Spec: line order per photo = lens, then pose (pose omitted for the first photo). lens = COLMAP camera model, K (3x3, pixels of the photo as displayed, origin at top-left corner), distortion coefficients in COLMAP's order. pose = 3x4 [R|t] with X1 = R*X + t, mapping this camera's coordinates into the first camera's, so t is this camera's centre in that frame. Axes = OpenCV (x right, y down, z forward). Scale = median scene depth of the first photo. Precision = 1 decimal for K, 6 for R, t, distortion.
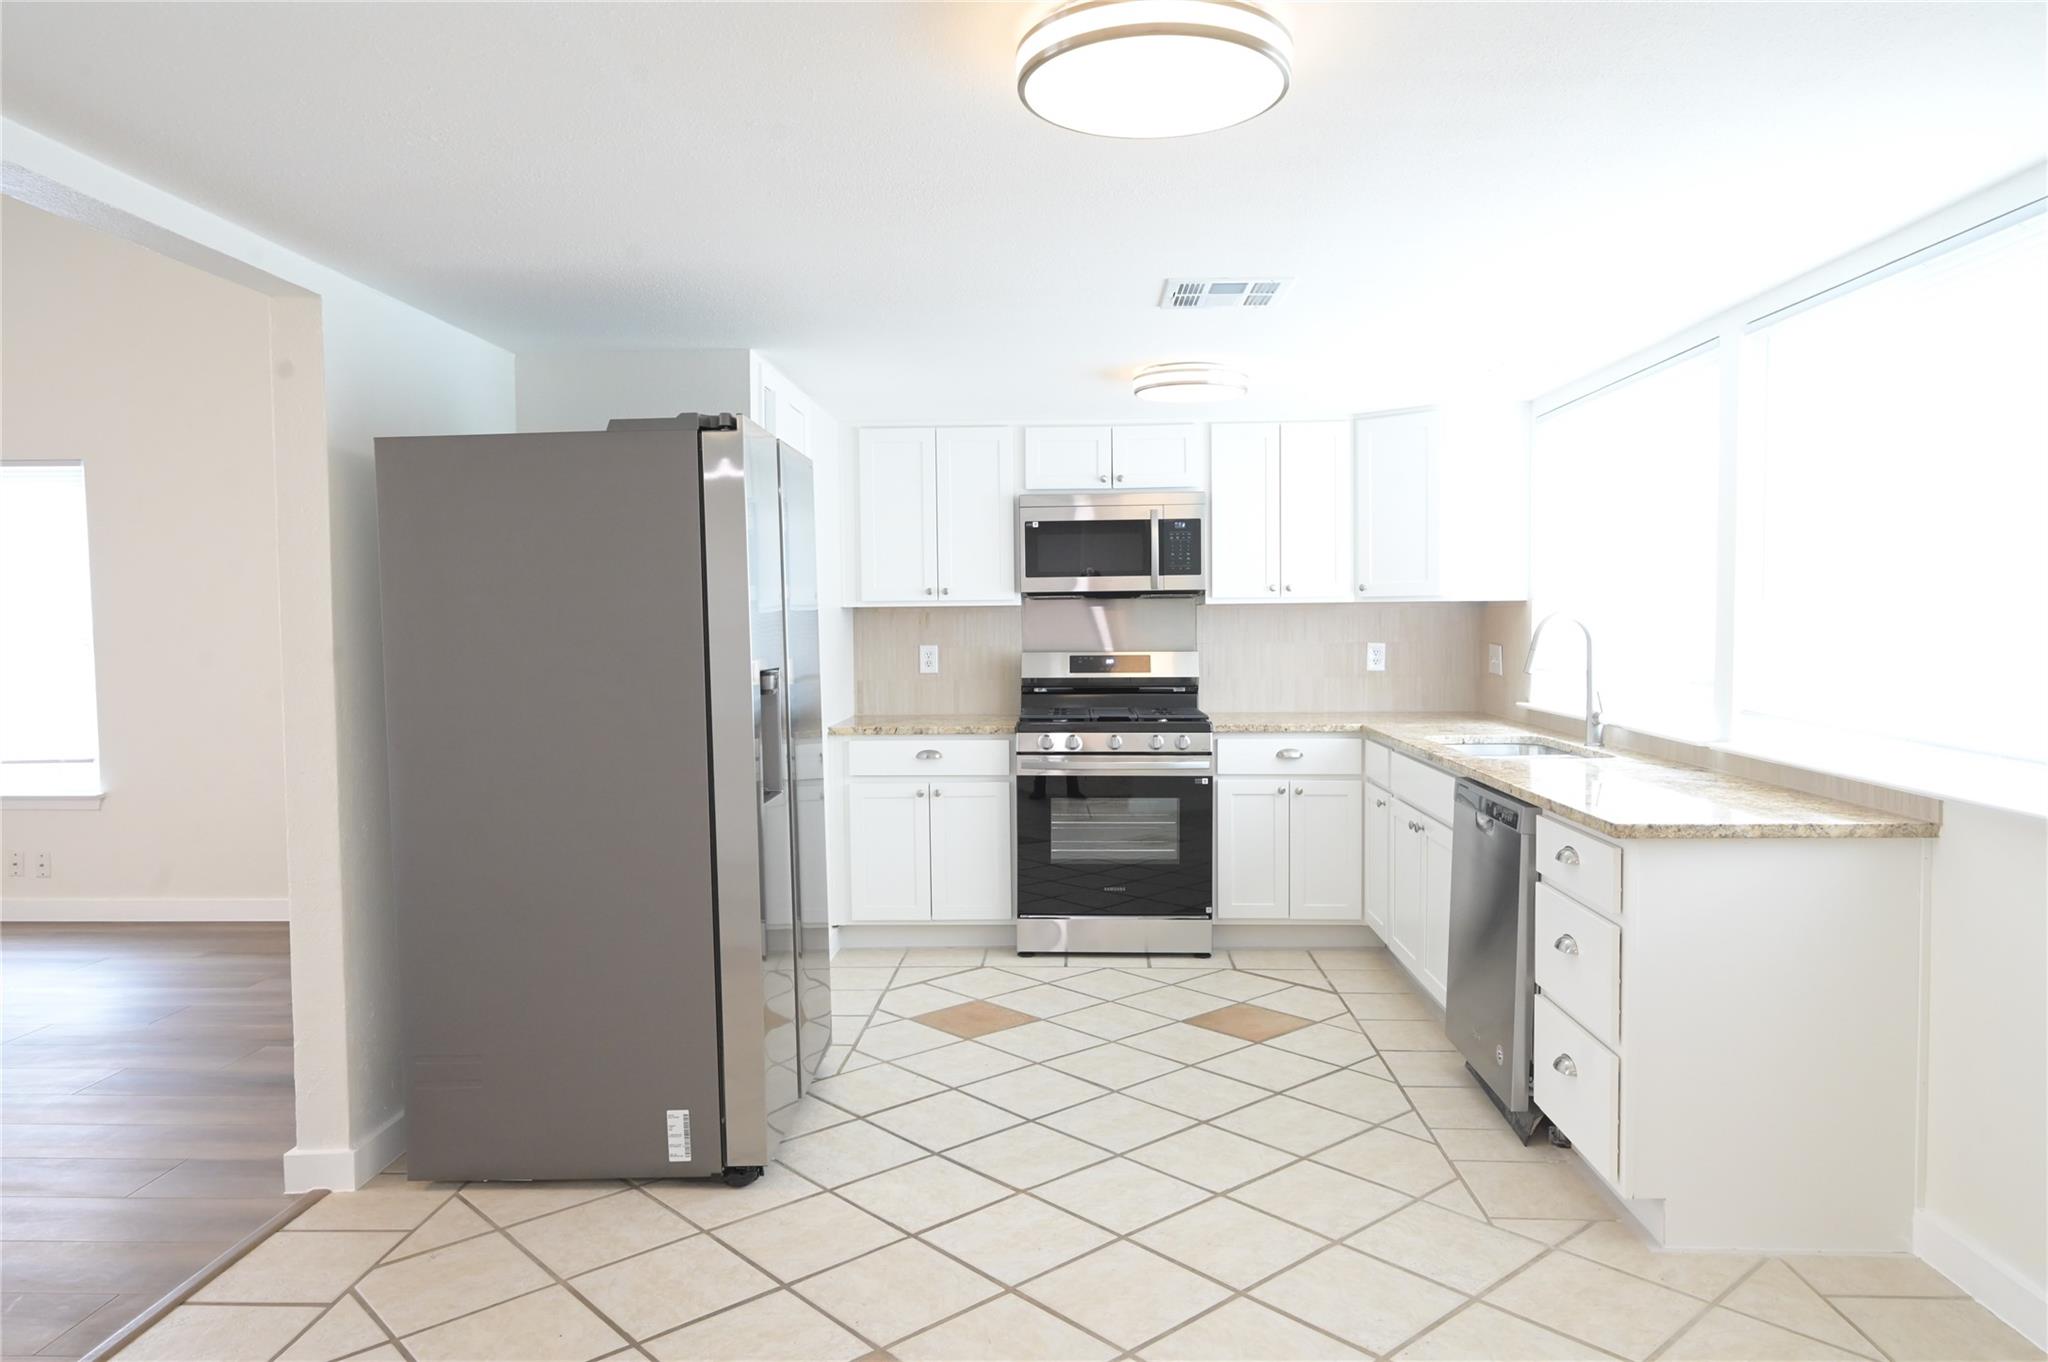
lens RADIAL K [[1371.1, 0, 1022.6], [0, 1371.1, 680.4], [0, 0, 1]] dist [0.004302, -0.001601]
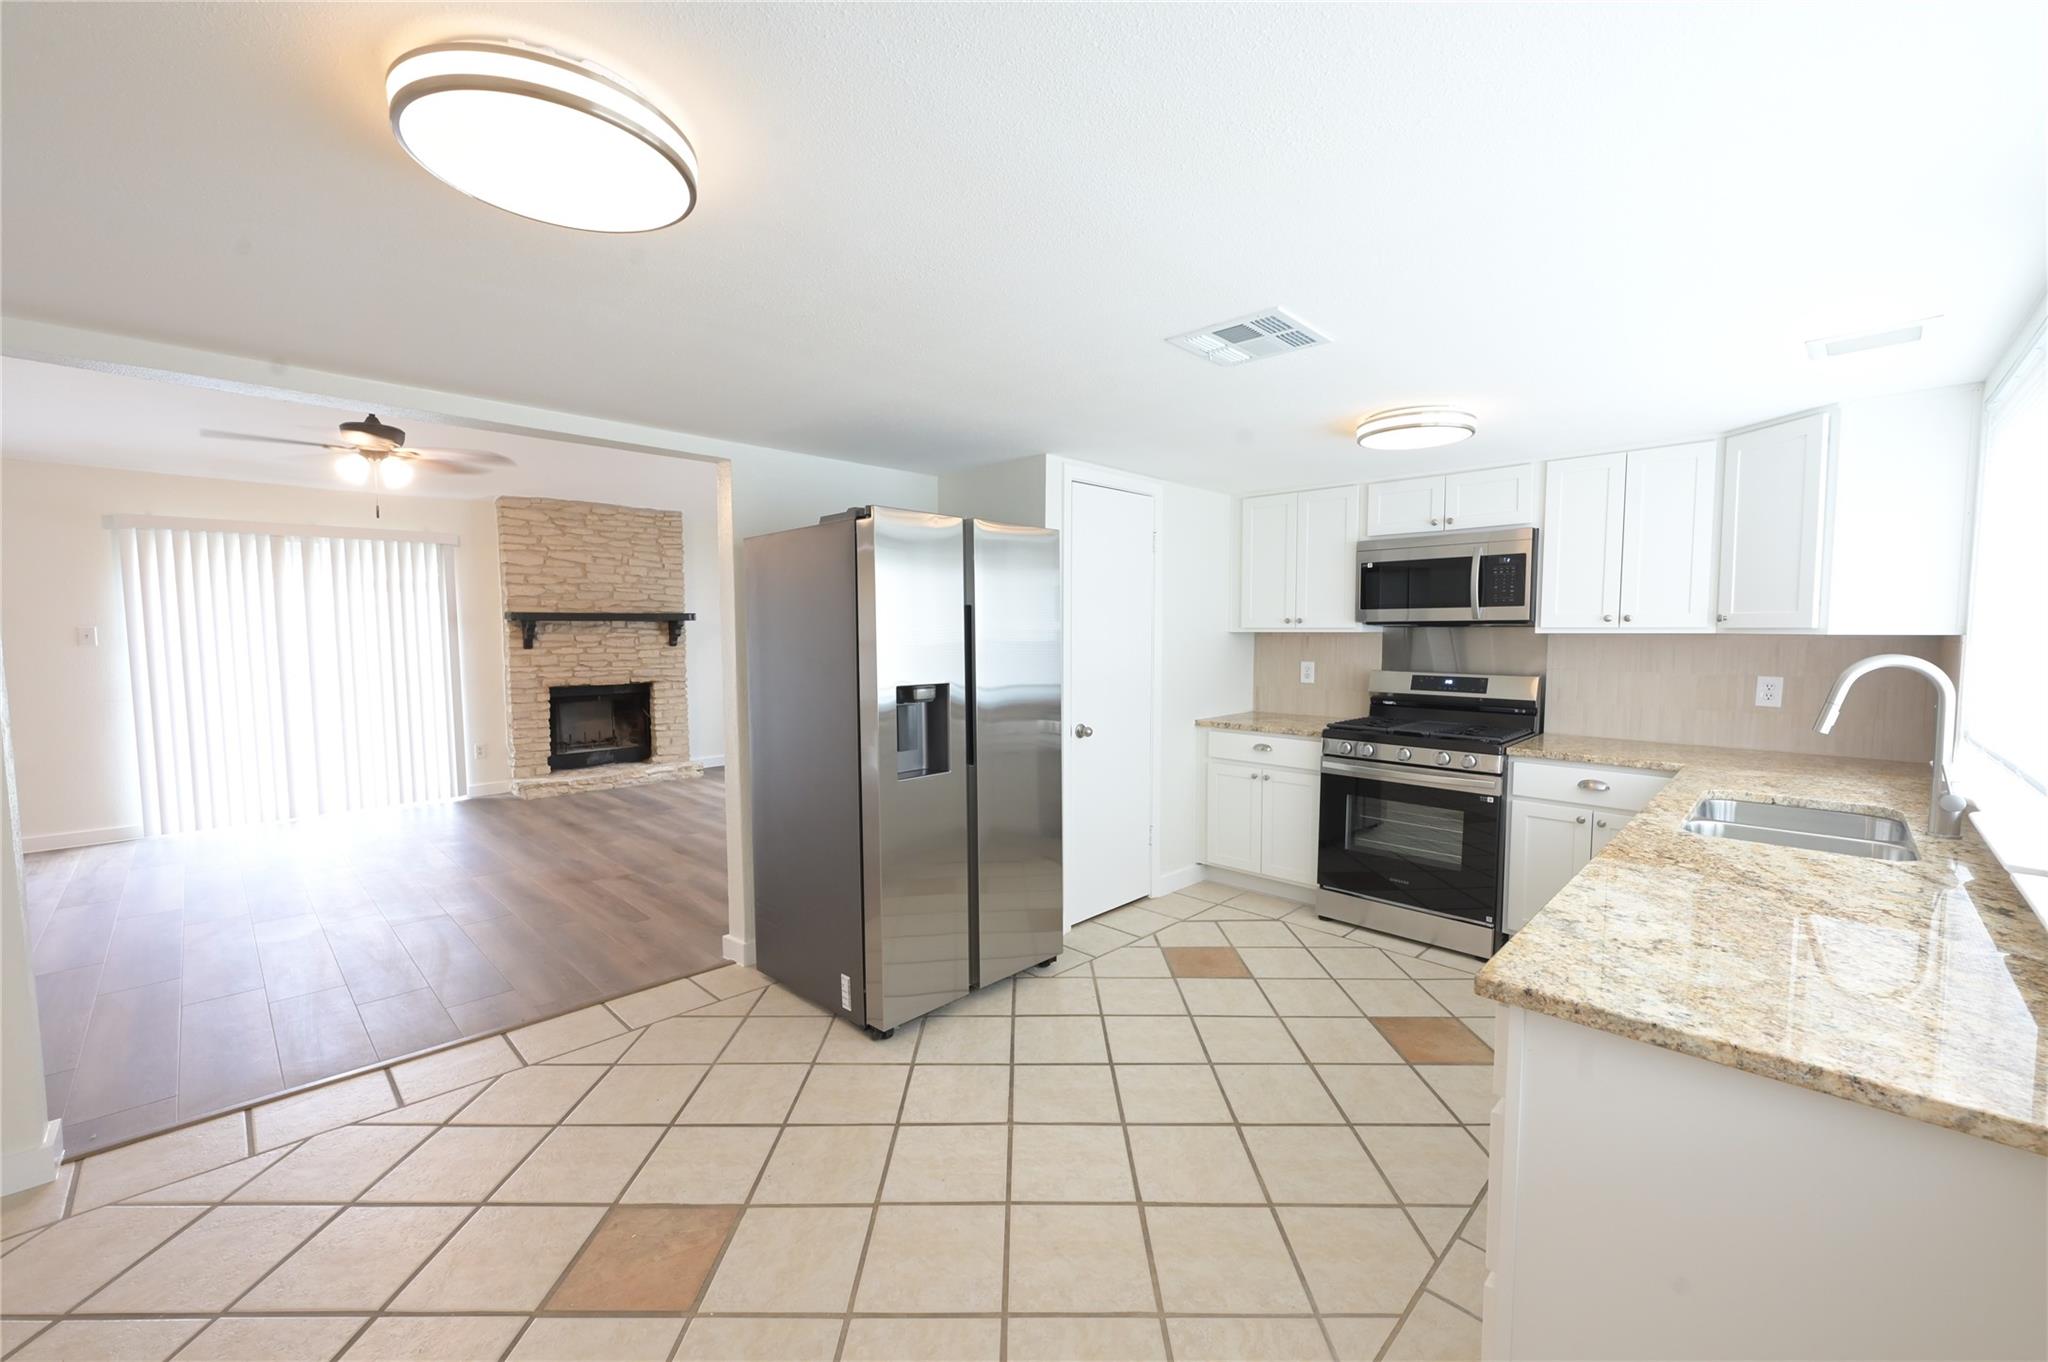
lens RADIAL K [[818.3, 0, 1021.3], [0, 818.3, 686.6], [0, 0, 1]] dist [-0.000235, 0.000324]
pose [[0.740389, 0.055854, -0.669854, 0.277382], [-0.036567, 0.998413, 0.042832, -0.028073], [0.671183, -0.007218, 0.741257, 0.273973]]
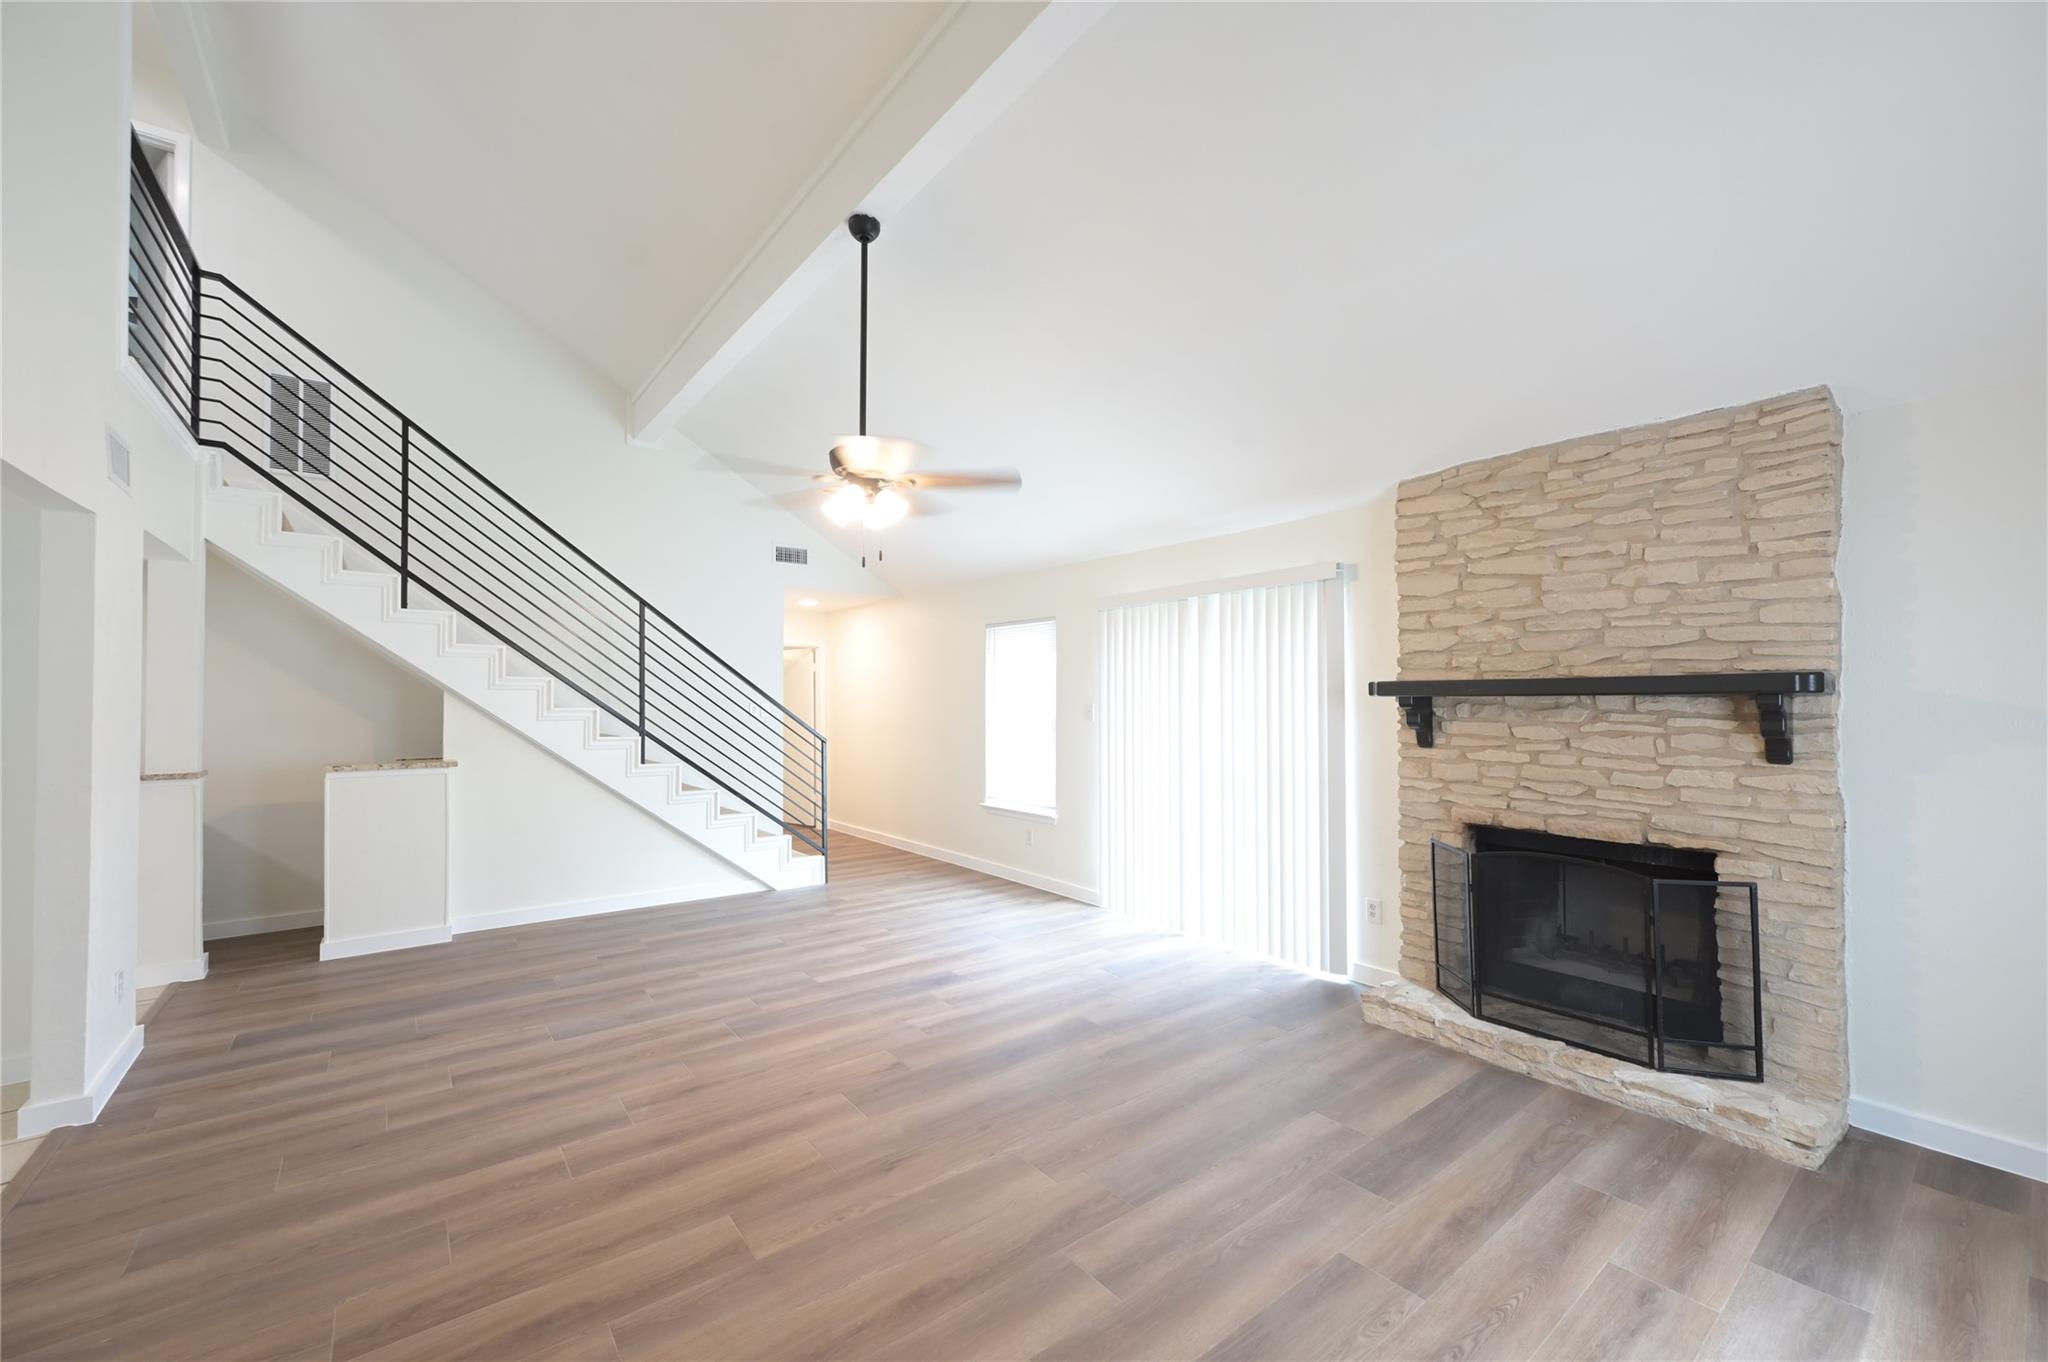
lens RADIAL K [[818.3, 0, 1031.7], [0, 818.3, 683.5], [0, 0, 1]] dist [-0.000235, 0.000324]
pose [[-0.758845, 0.002762, -0.651266, -0.435053], [-0.020307, 0.999404, 0.027900, -0.070836], [0.650955, 0.034398, -0.758337, 1.006987]]
